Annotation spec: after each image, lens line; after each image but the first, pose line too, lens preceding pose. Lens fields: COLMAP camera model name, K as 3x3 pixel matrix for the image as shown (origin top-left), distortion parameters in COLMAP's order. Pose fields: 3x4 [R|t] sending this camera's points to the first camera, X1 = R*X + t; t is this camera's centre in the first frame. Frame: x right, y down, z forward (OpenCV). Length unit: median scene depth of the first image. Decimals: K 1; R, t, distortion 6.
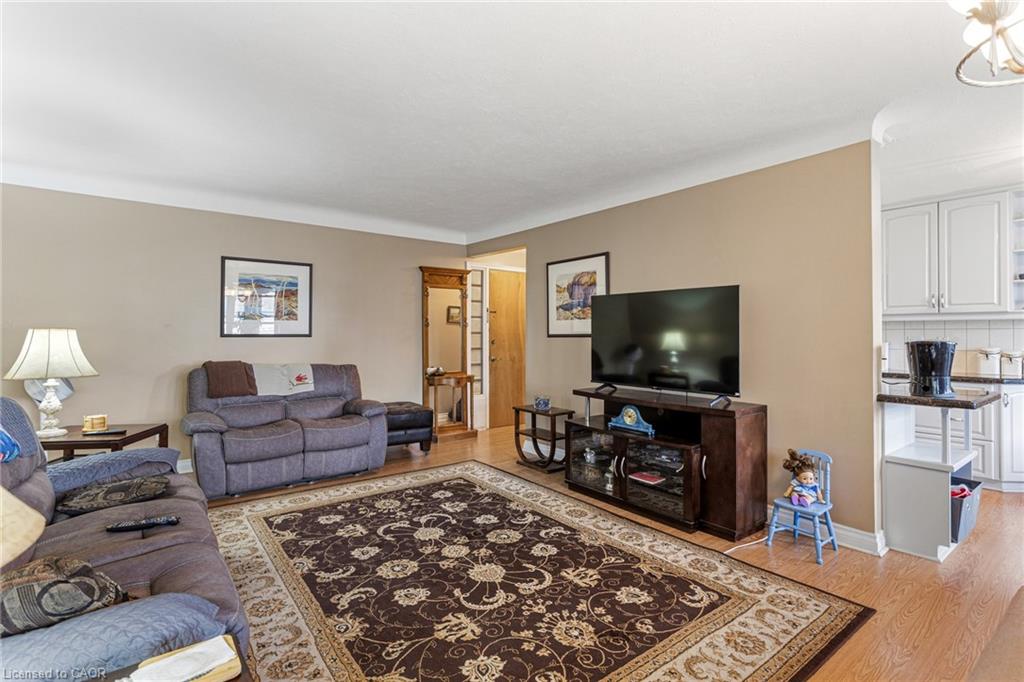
lens RADIAL K [[489.3, 0, 517.6], [0, 489.3, 335.9], [0, 0, 1]] dist [0.004436, -0.000570]
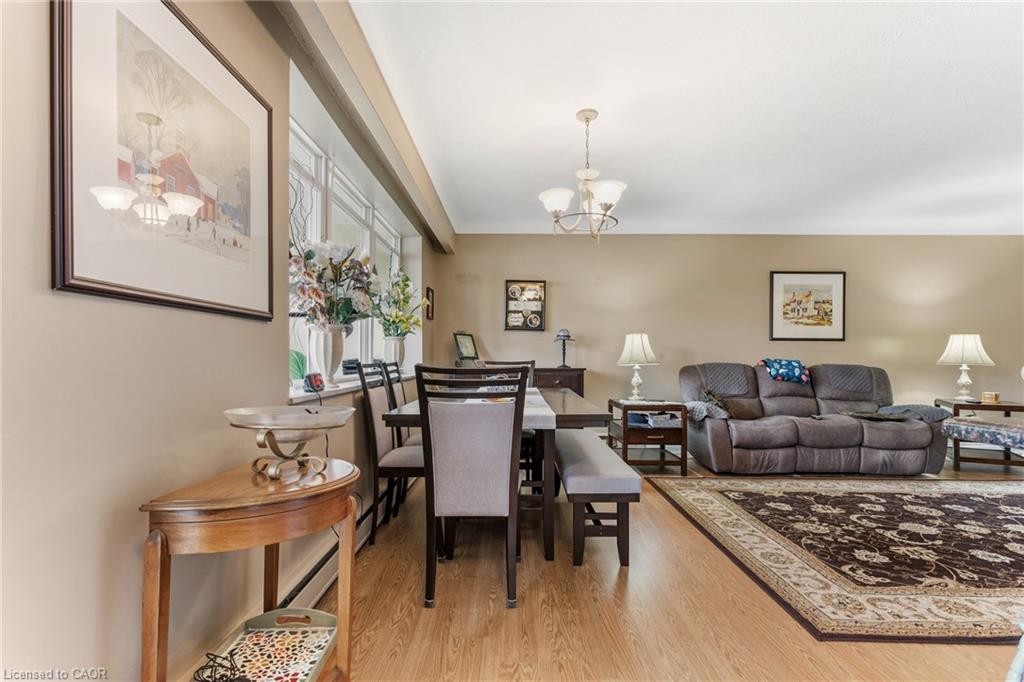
lens RADIAL K [[489.3, 0, 513.7], [0, 489.3, 349.8], [0, 0, 1]] dist [0.004436, -0.000570]
pose [[-0.606192, -0.016496, -0.795147, 1.249810], [-0.005149, 0.999845, -0.016817, 0.072009], [0.795302, -0.006100, -0.606183, 0.810513]]
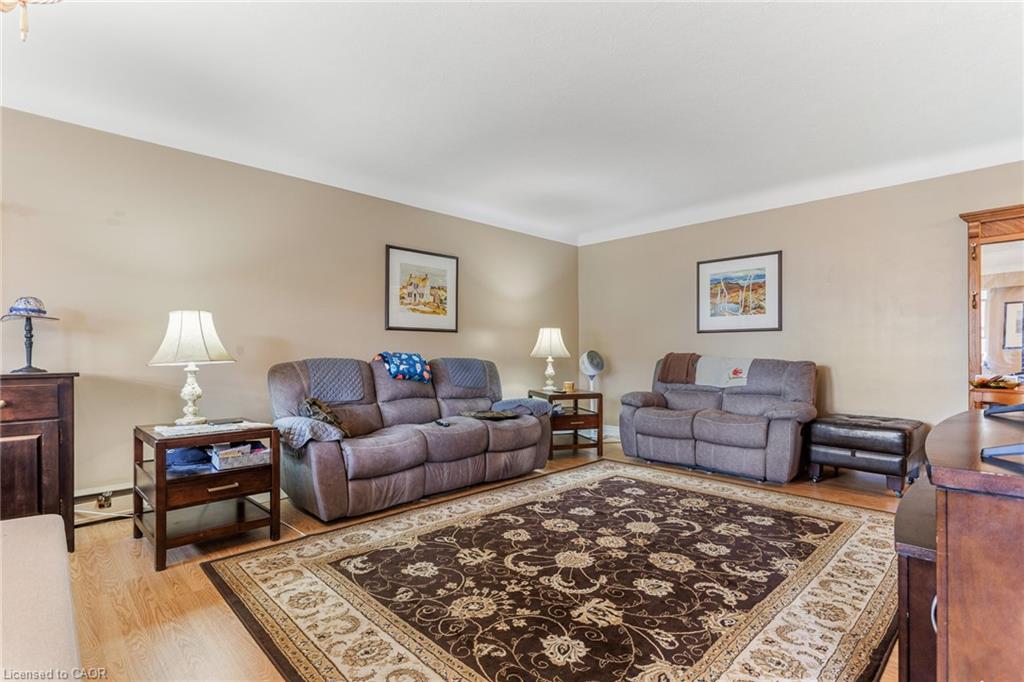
lens RADIAL K [[489.3, 0, 501.0], [0, 489.3, 356.7], [0, 0, 1]] dist [0.004436, -0.000570]
pose [[0.108363, 0.007004, -0.994087, 0.737663], [0.002809, 0.999969, 0.007352, 0.073013], [0.994107, -0.003589, 0.108340, 0.651653]]
